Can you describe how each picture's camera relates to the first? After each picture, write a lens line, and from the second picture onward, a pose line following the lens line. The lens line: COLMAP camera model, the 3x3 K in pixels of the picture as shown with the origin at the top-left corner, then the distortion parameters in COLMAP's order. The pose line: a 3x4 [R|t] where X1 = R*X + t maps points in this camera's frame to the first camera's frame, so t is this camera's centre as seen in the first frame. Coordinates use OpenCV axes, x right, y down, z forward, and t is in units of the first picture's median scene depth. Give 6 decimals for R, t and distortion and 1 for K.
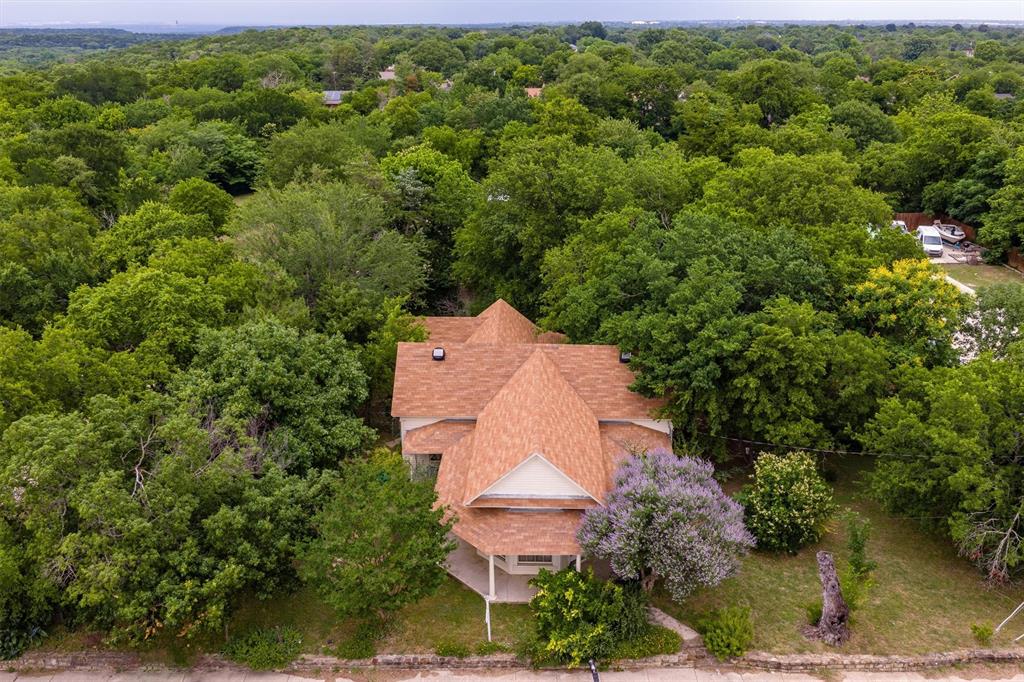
lens RADIAL K [[851.6, 0, 510.6], [0, 851.6, 341.1], [0, 0, 1]] dist [0.011906, -0.007402]
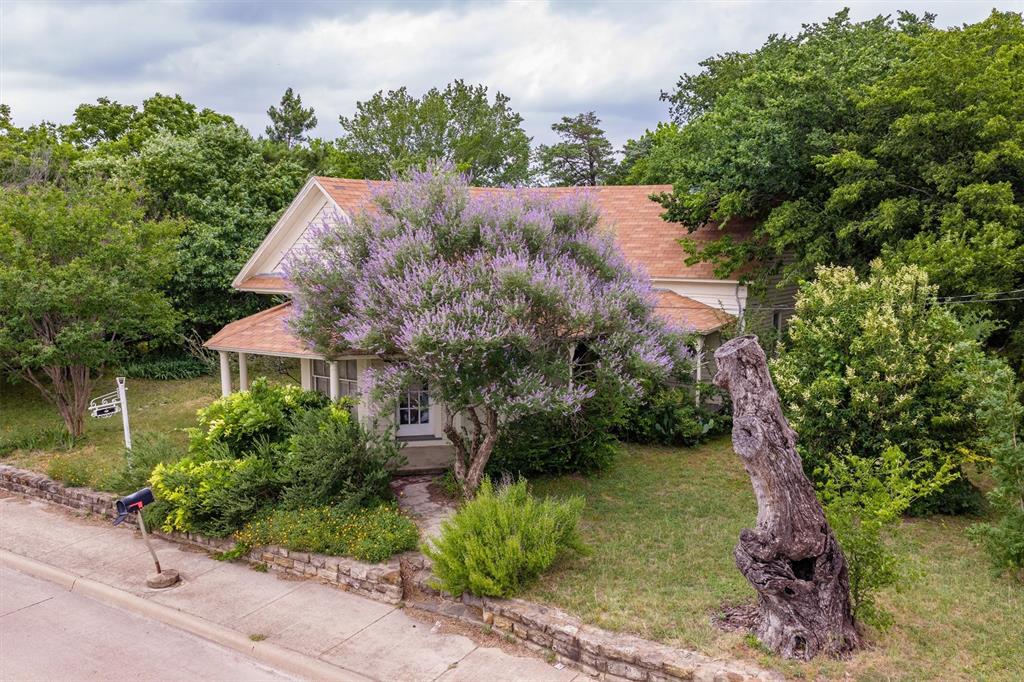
lens RADIAL K [[851.6, 0, 517.5], [0, 851.6, 341.5], [0, 0, 1]] dist [0.011906, -0.007402]
pose [[0.846443, 0.071357, -0.527676, 0.373969], [-0.193576, 0.964413, -0.180099, 0.261629], [0.496047, 0.254589, 0.830134, 0.536422]]
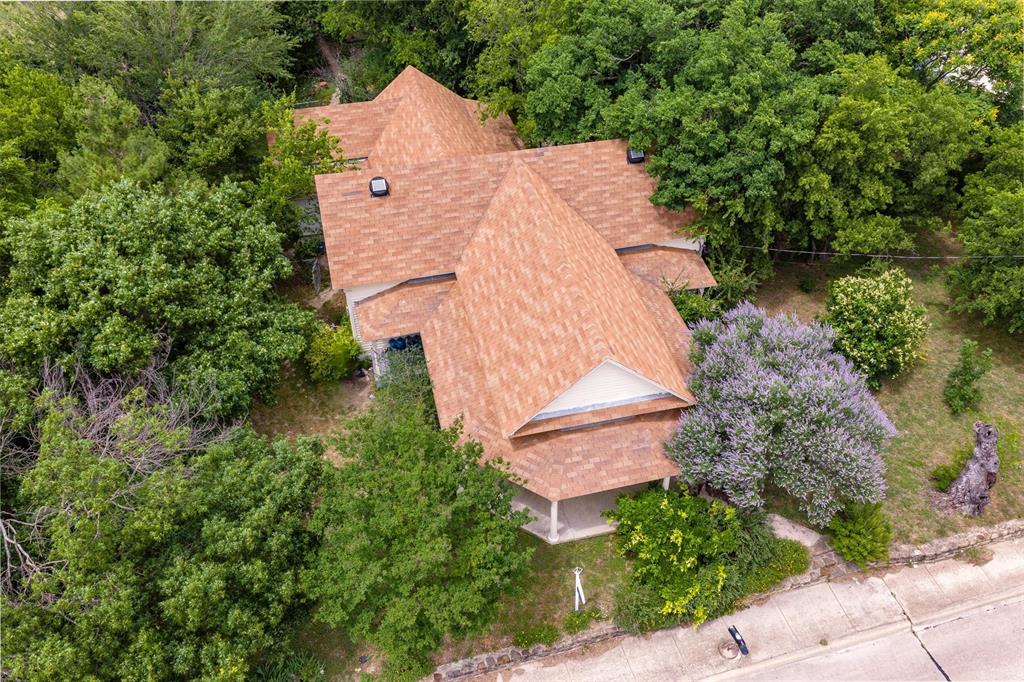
lens RADIAL K [[851.6, 0, 506.5], [0, 851.6, 344.3], [0, 0, 1]] dist [0.011906, -0.007402]
pose [[0.966490, -0.179016, 0.183986, -0.148567], [0.101978, 0.925487, 0.364795, -0.119300], [-0.235581, -0.333808, 0.912729, 0.332223]]
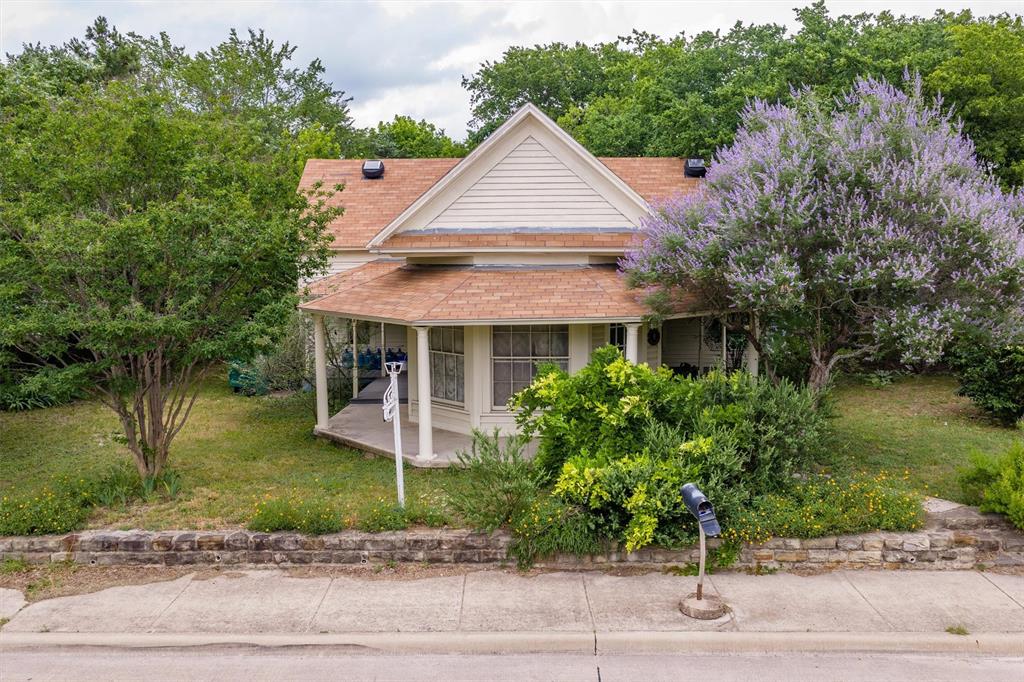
lens RADIAL K [[851.6, 0, 513.2], [0, 851.6, 350.3], [0, 0, 1]] dist [0.011906, -0.007402]
pose [[0.999803, 0.000360, -0.019851, 0.025712], [-0.005255, 0.968970, -0.247121, 0.309144], [0.019146, 0.247177, 0.968781, 0.512092]]
